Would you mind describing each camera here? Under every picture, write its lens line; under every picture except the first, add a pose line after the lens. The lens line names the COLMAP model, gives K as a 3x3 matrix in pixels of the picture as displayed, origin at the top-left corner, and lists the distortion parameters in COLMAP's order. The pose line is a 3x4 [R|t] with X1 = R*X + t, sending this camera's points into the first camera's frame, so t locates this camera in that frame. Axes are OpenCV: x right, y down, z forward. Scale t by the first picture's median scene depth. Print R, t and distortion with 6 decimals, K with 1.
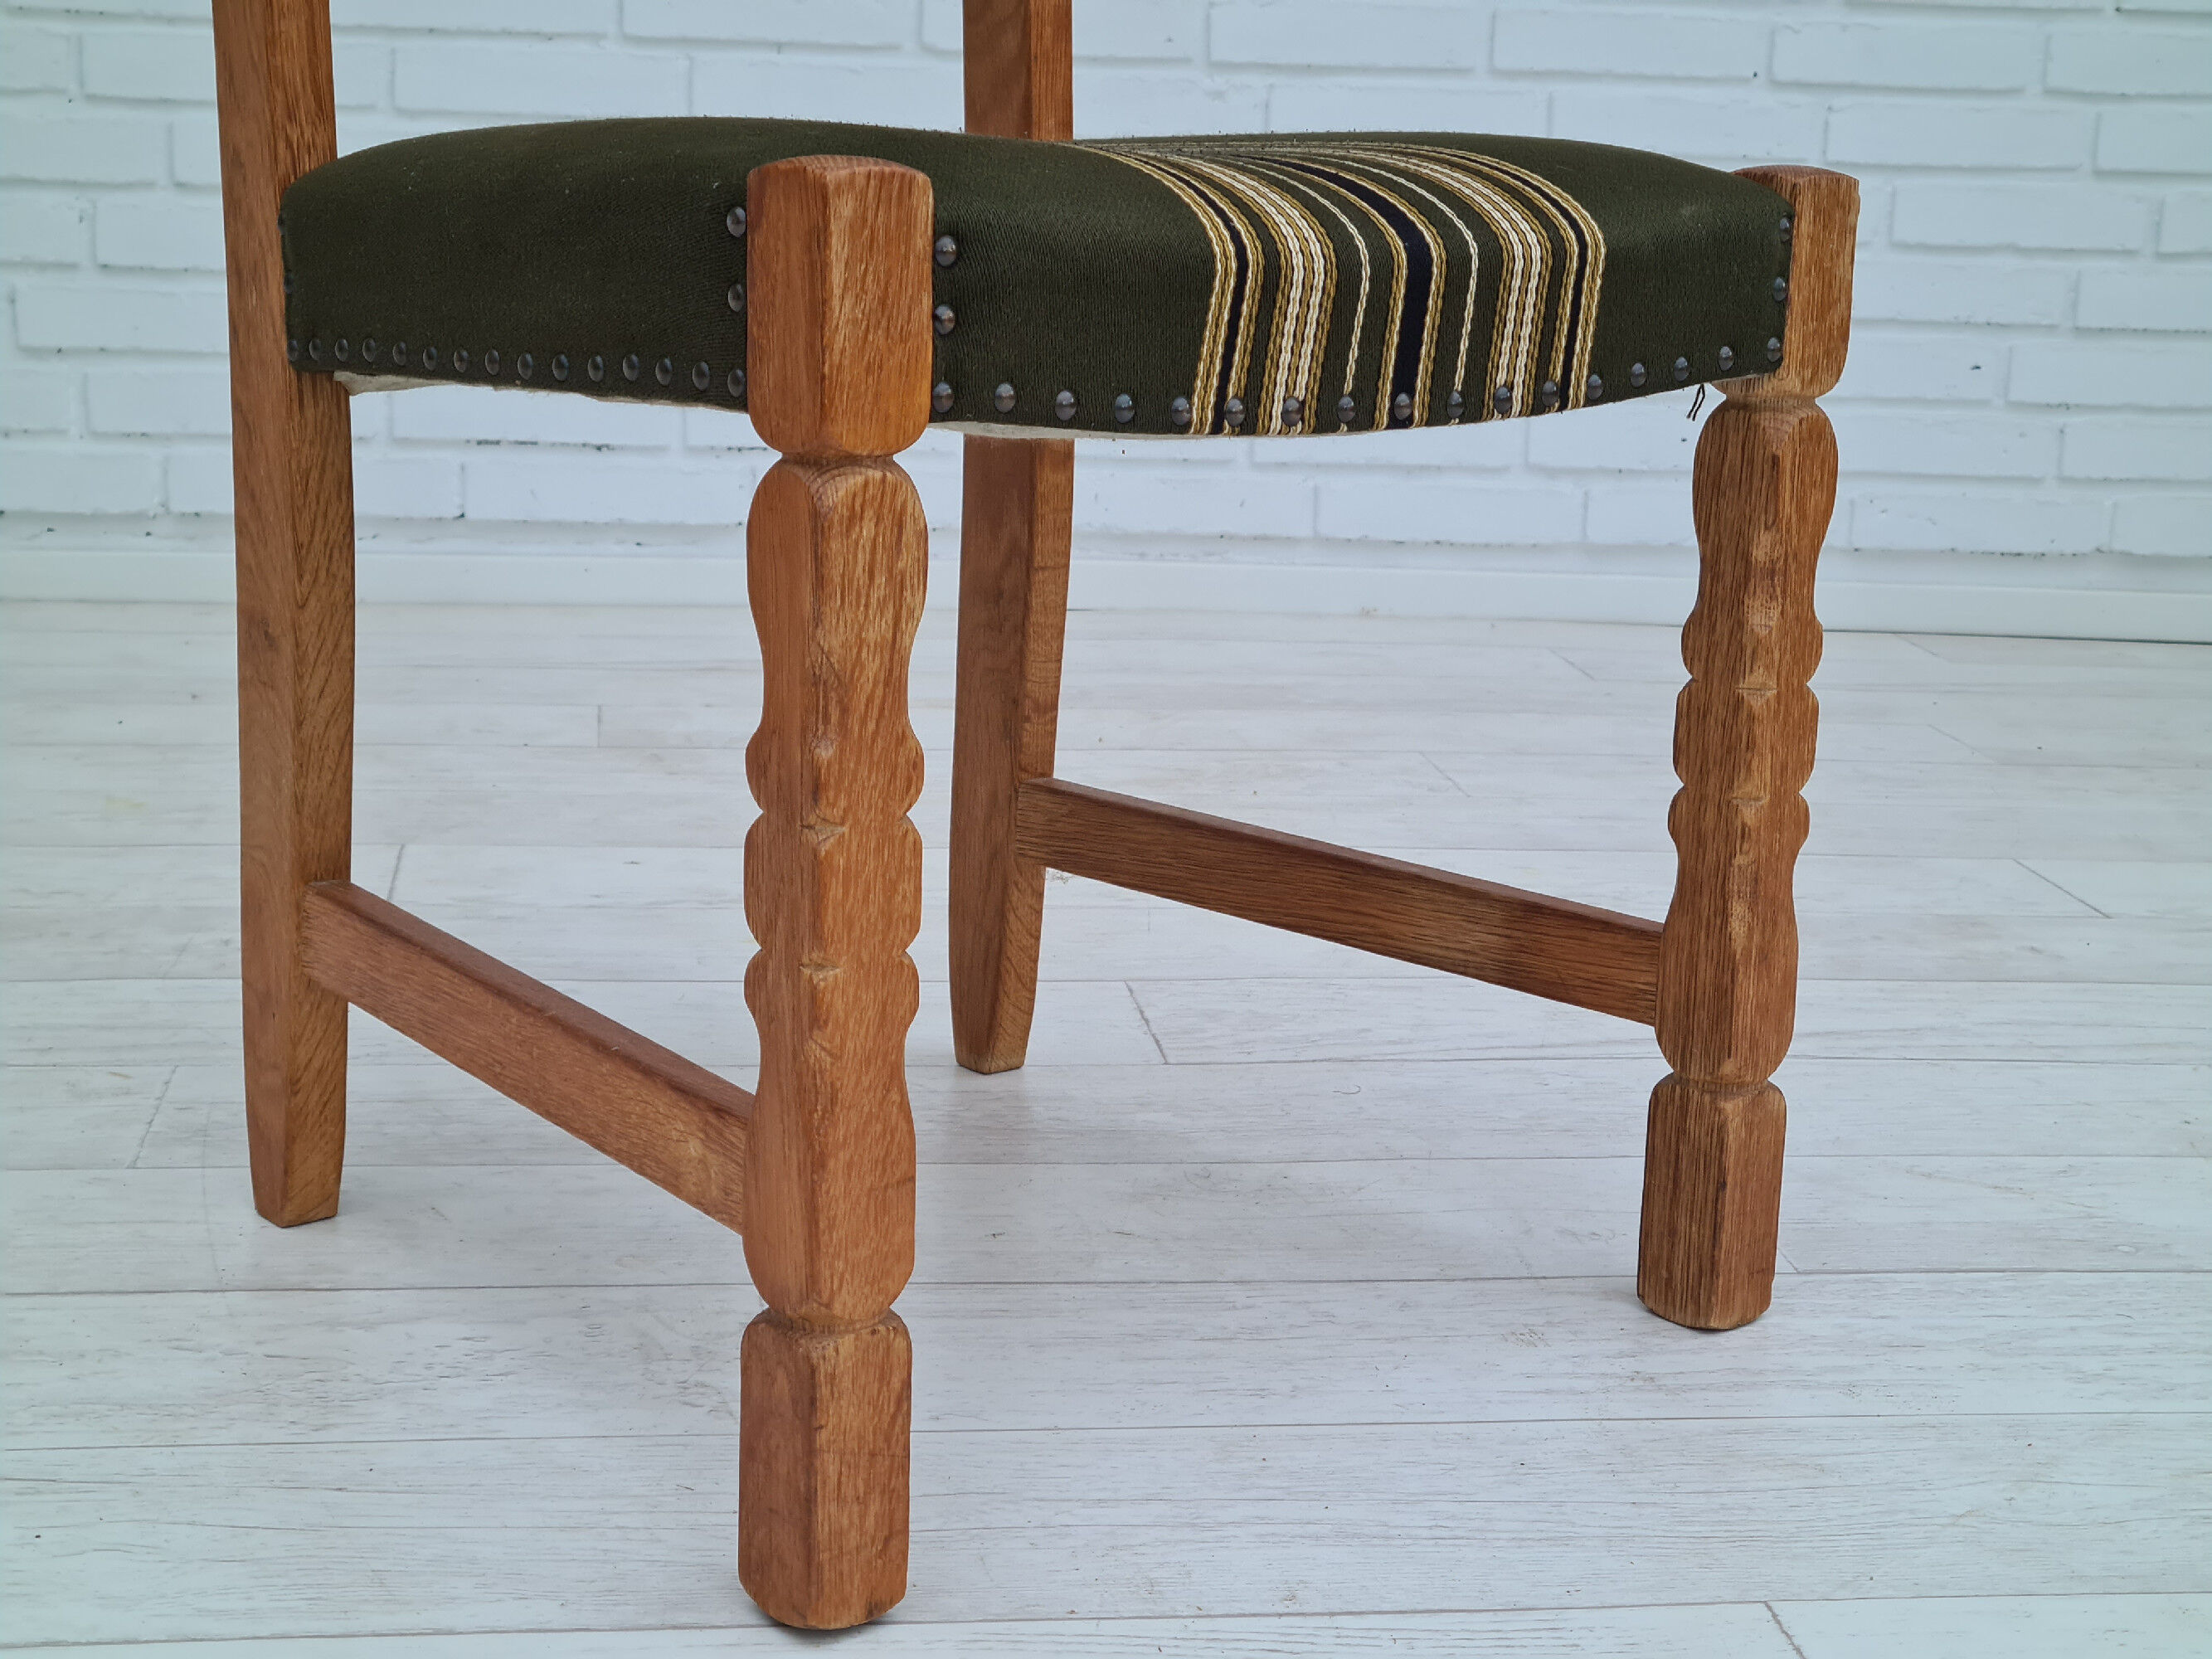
lens RADIAL K [[3303.4, 0, 1071.2], [0, 3303.4, 833.3], [0, 0, 1]] dist [0.074575, -0.064649]
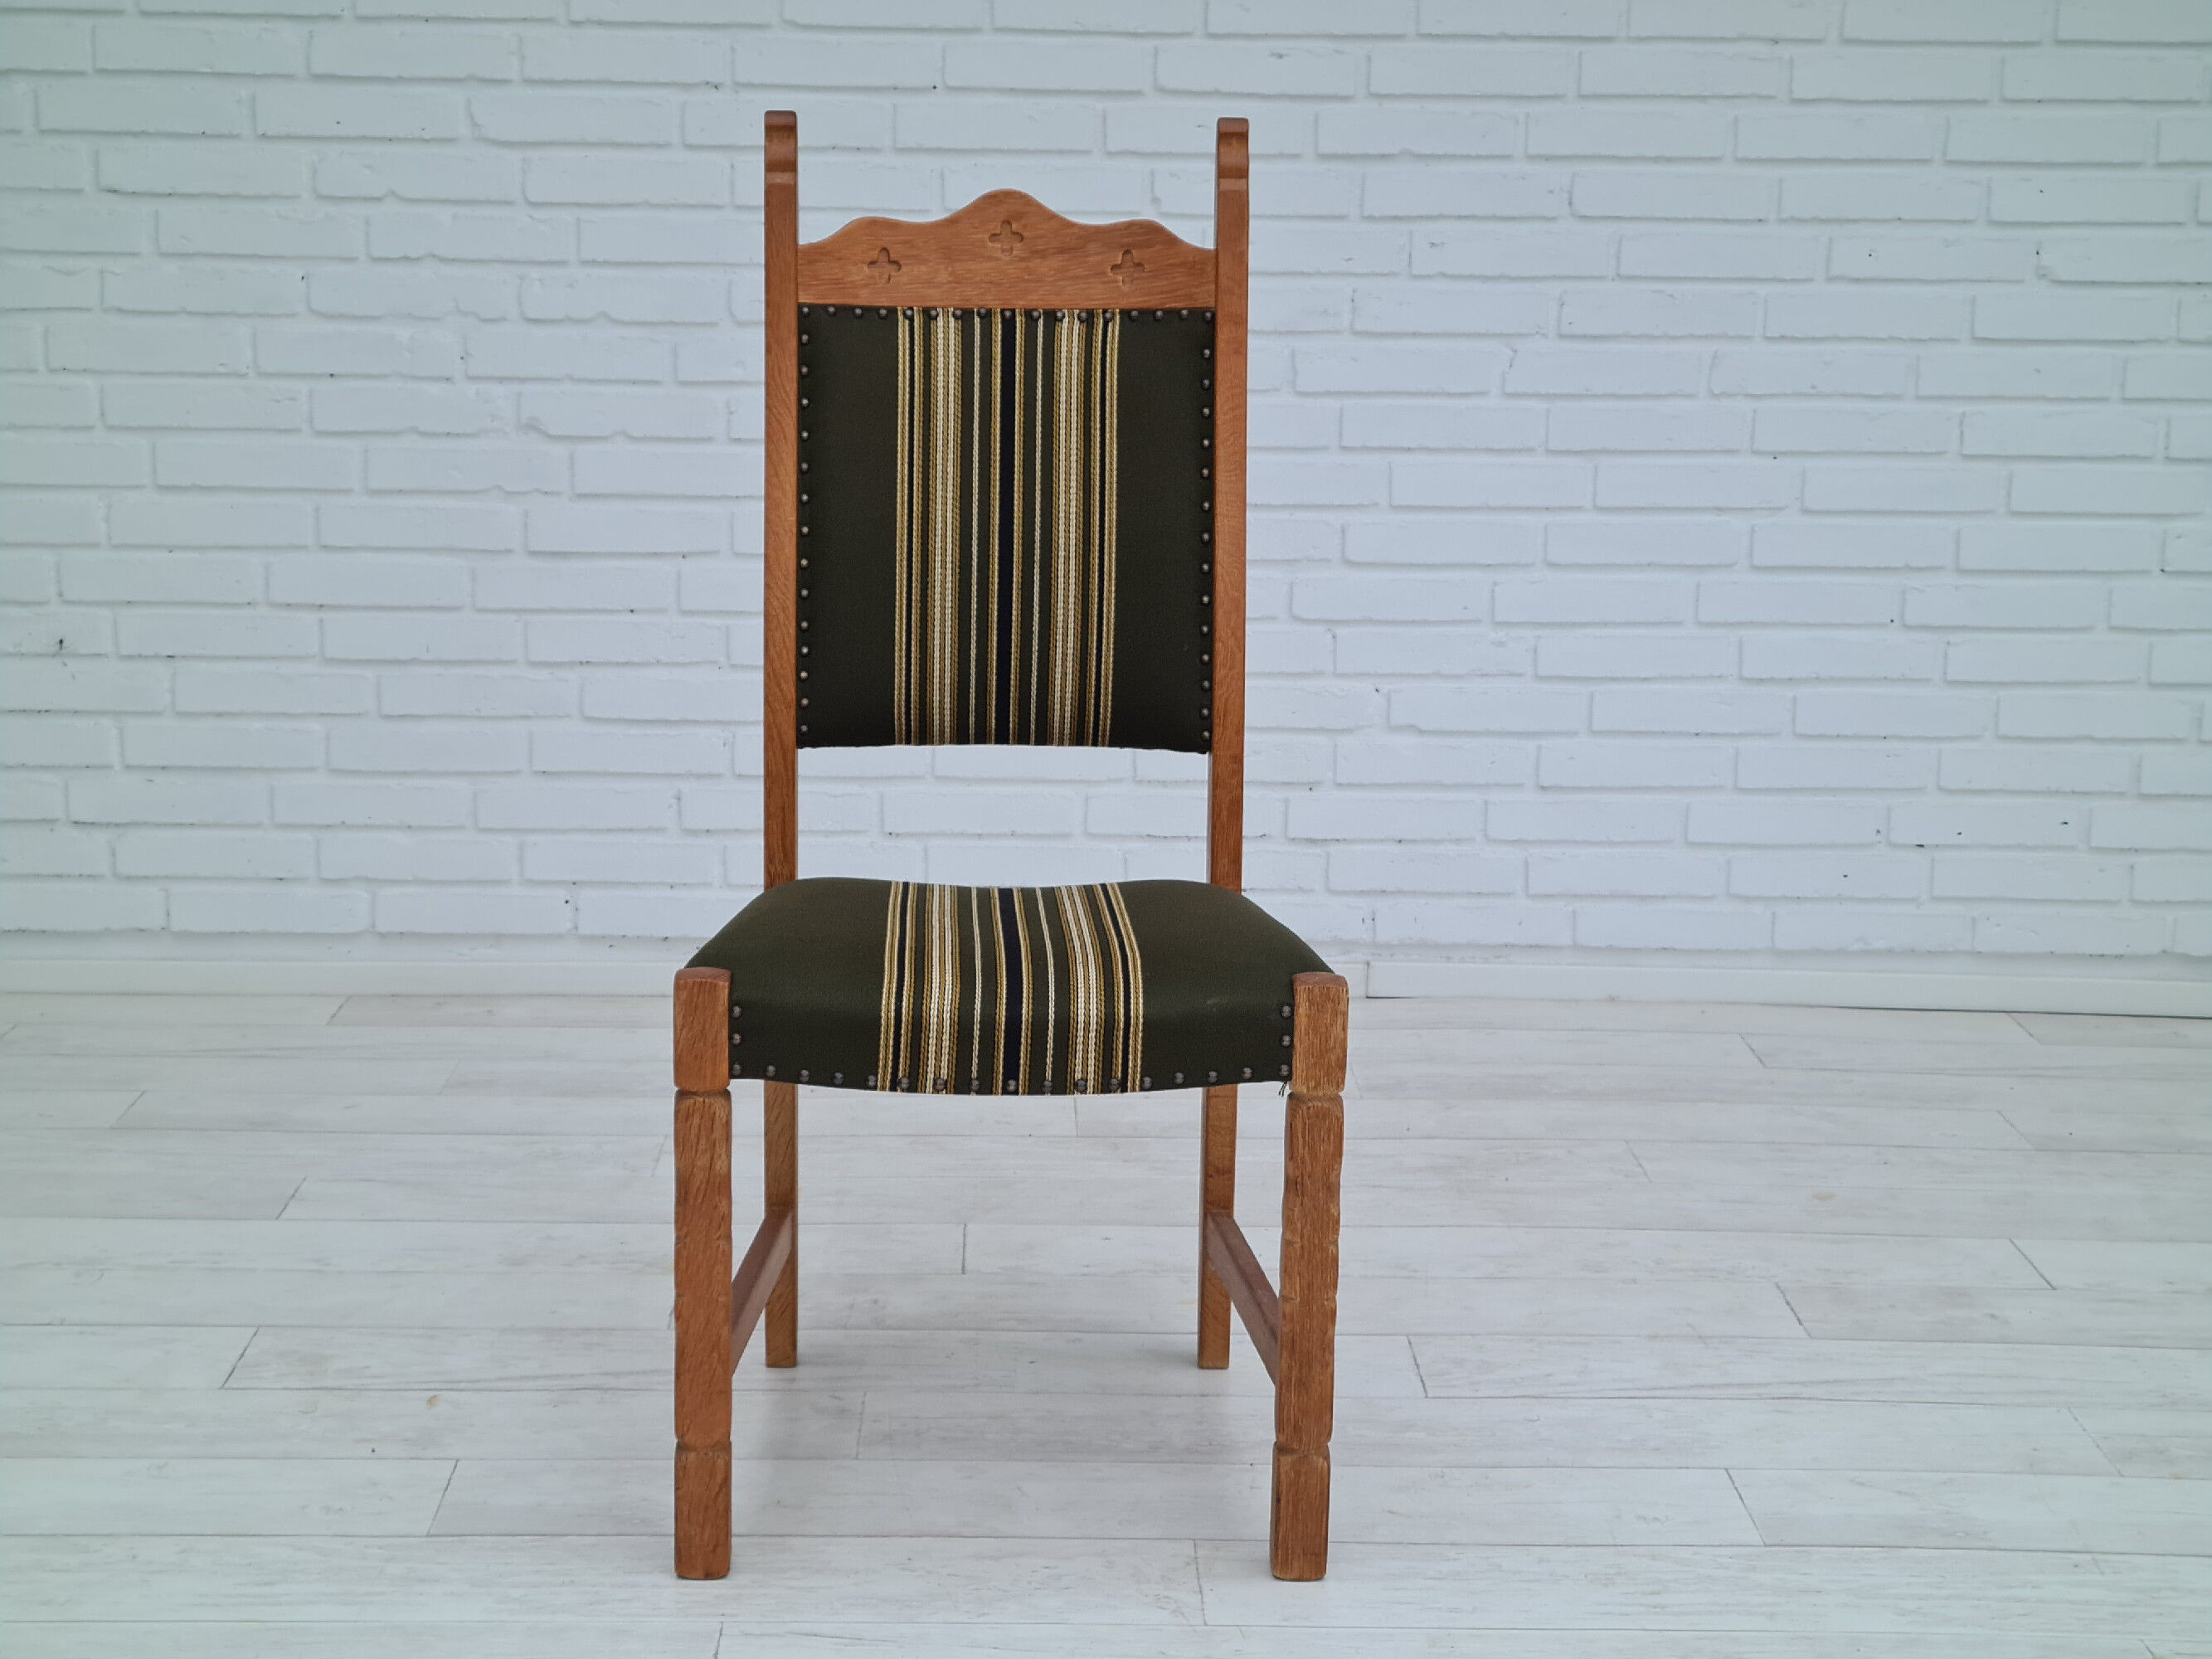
lens RADIAL K [[3257.8, 0, 1059.7], [0, 3257.8, 839.7], [0, 0, 1]] dist [0.089126, -0.162388]
pose [[0.992674, 0.000352, -0.120825, 0.036988], [-0.003637, 0.999630, -0.026972, -0.143303], [0.120771, 0.027213, 0.992307, -0.588878]]
